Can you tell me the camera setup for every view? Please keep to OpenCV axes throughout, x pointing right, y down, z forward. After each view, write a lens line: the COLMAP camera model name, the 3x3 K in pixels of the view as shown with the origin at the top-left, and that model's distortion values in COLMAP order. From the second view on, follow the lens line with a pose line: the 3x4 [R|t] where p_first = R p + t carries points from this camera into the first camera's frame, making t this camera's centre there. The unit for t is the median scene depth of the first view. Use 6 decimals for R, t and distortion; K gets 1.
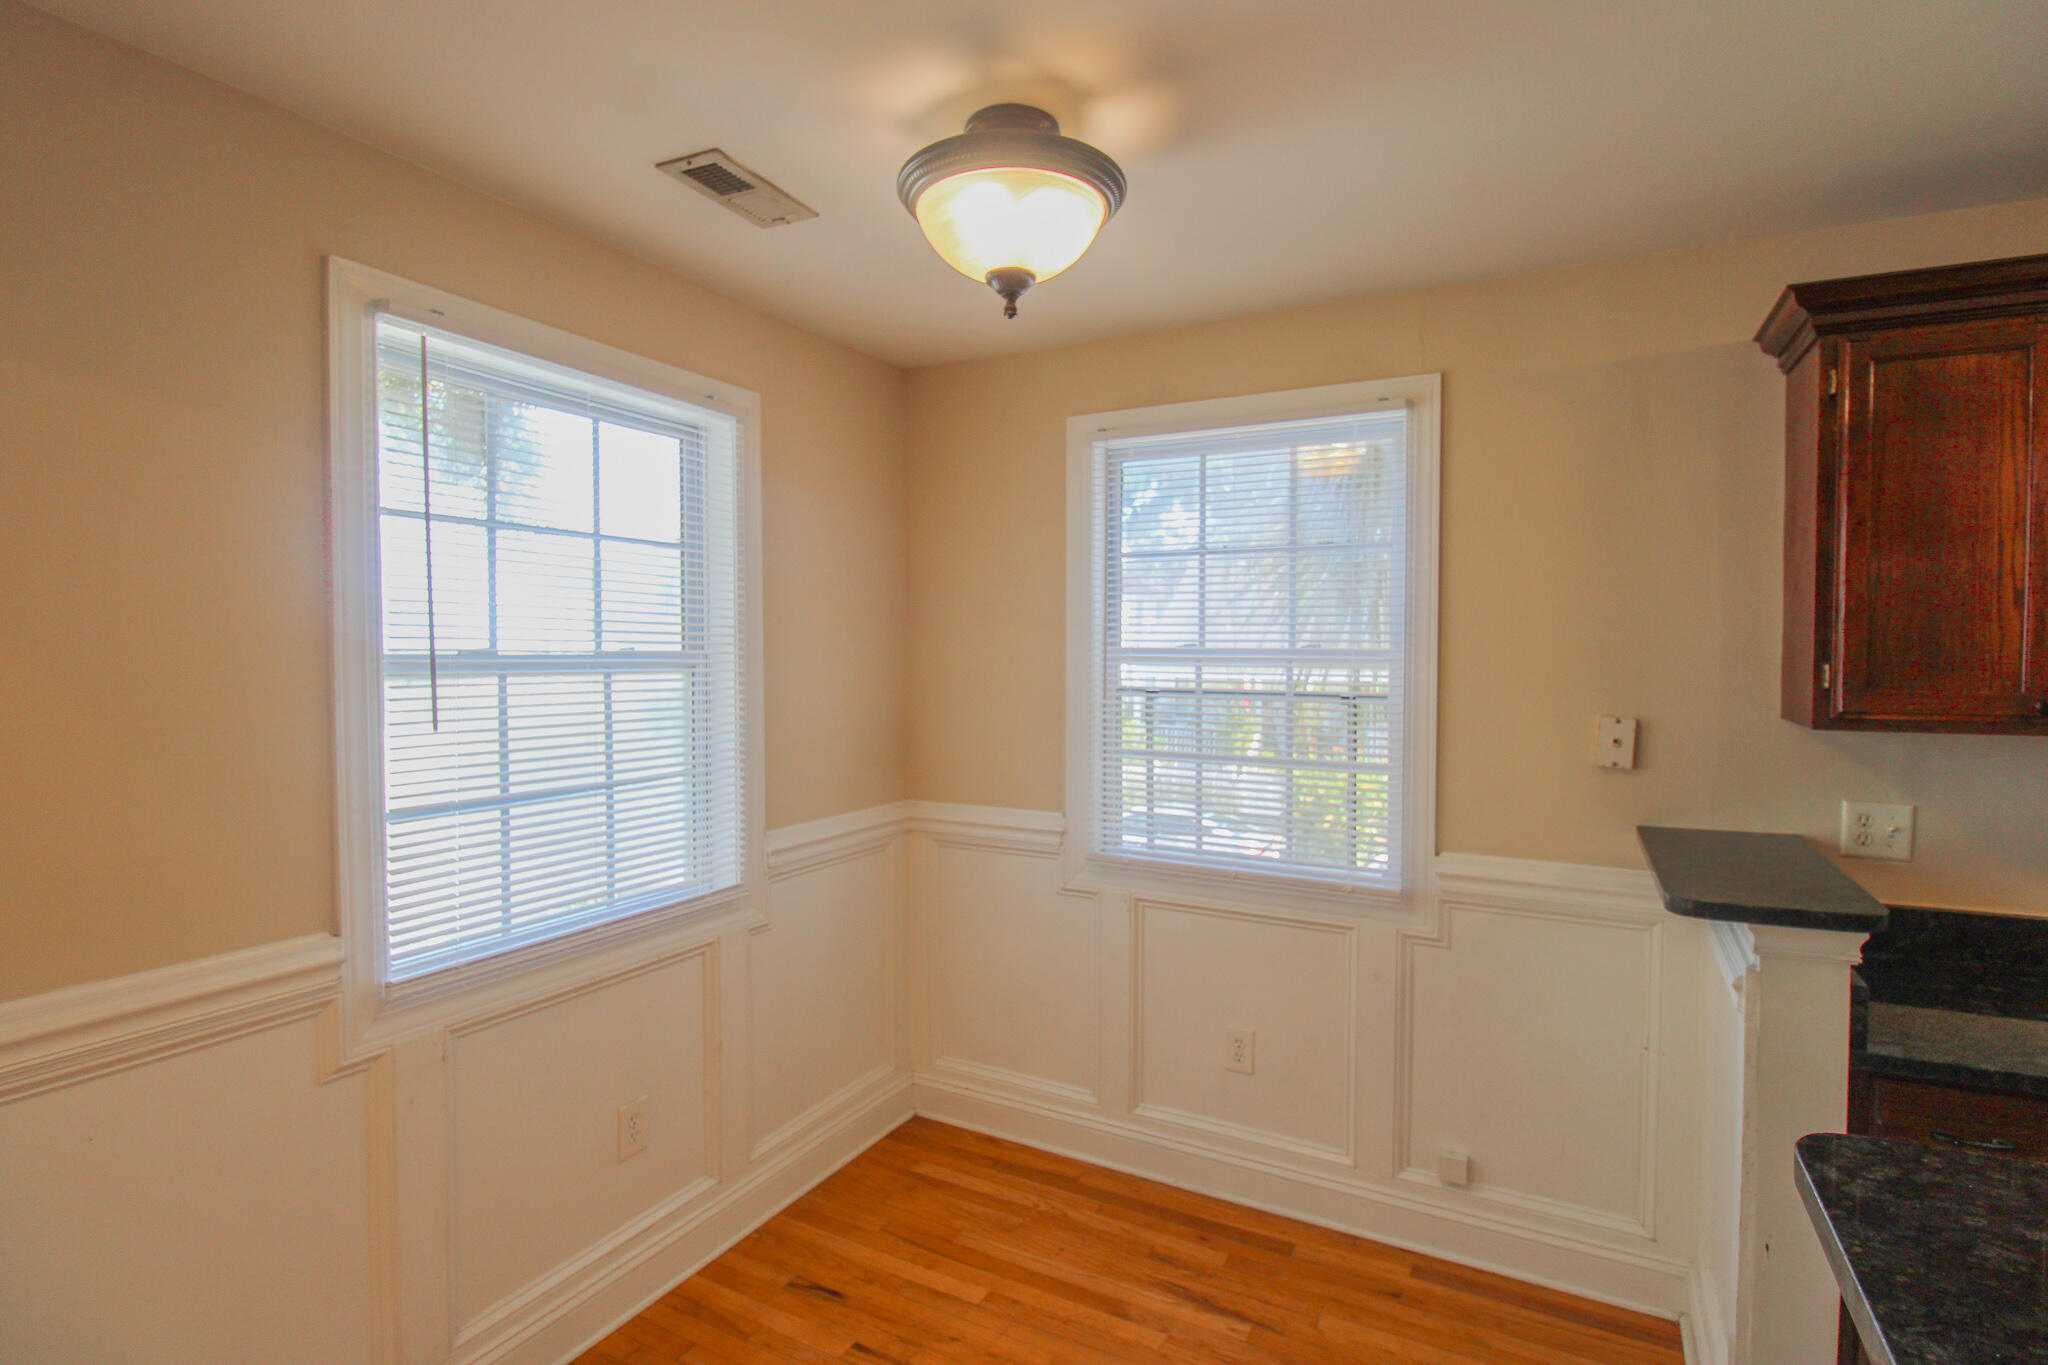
lens RADIAL K [[961.2, 0, 1033.0], [0, 961.2, 675.9], [0, 0, 1]] dist [-0.014663, -0.002955]
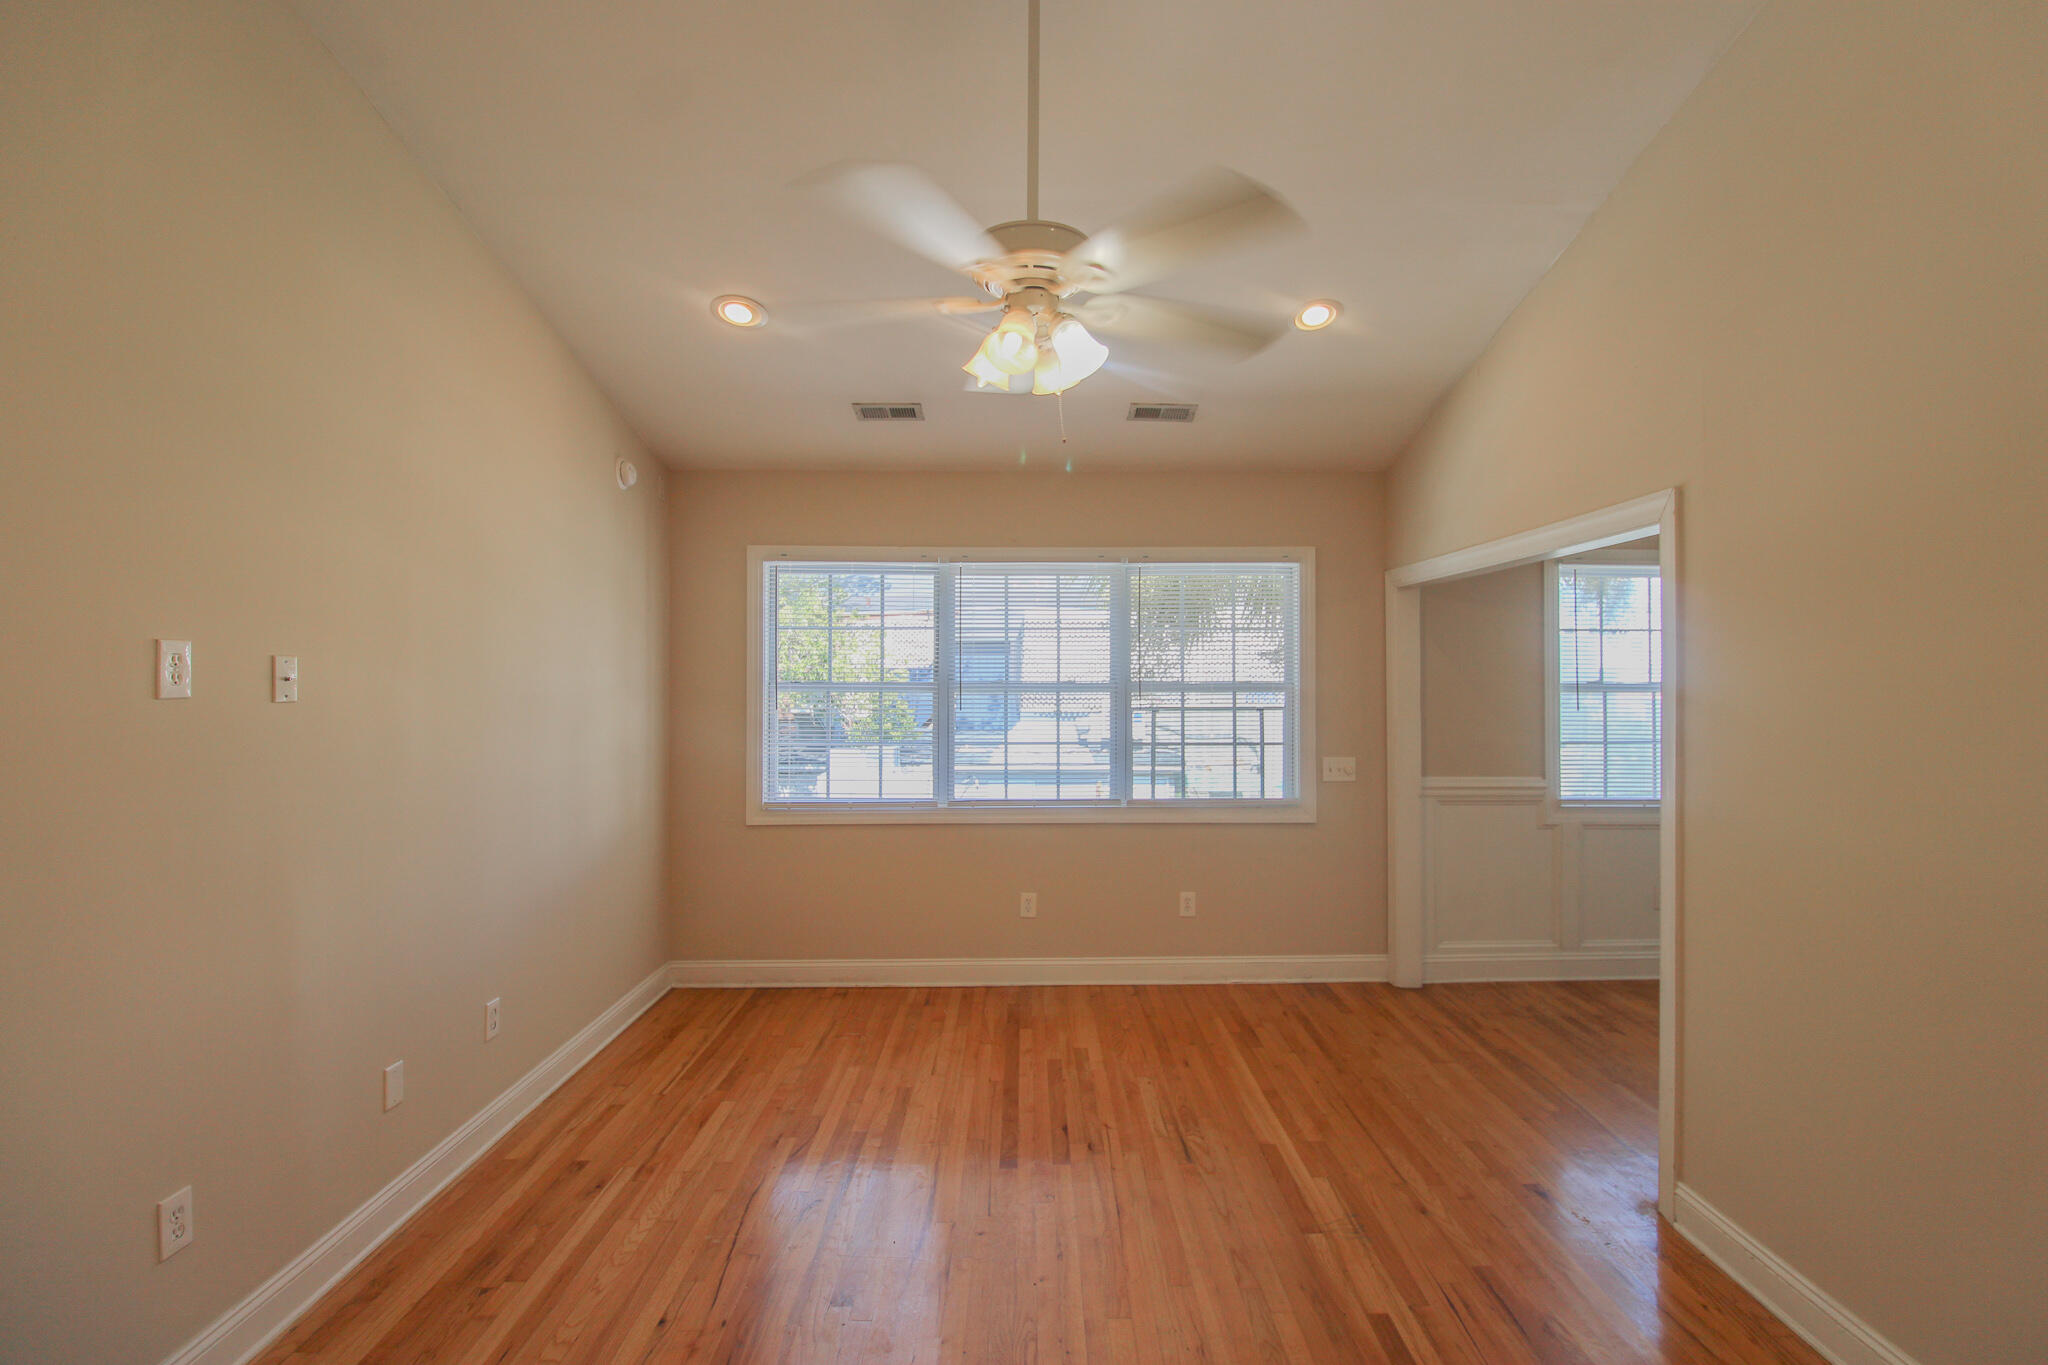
lens RADIAL K [[961.2, 0, 1031.0], [0, 961.2, 674.8], [0, 0, 1]] dist [-0.014663, -0.002955]
pose [[0.482364, -0.001888, -0.875969, 0.989067], [-0.022637, 0.999637, -0.014620, 0.027881], [0.875678, 0.026882, 0.482146, -1.650230]]
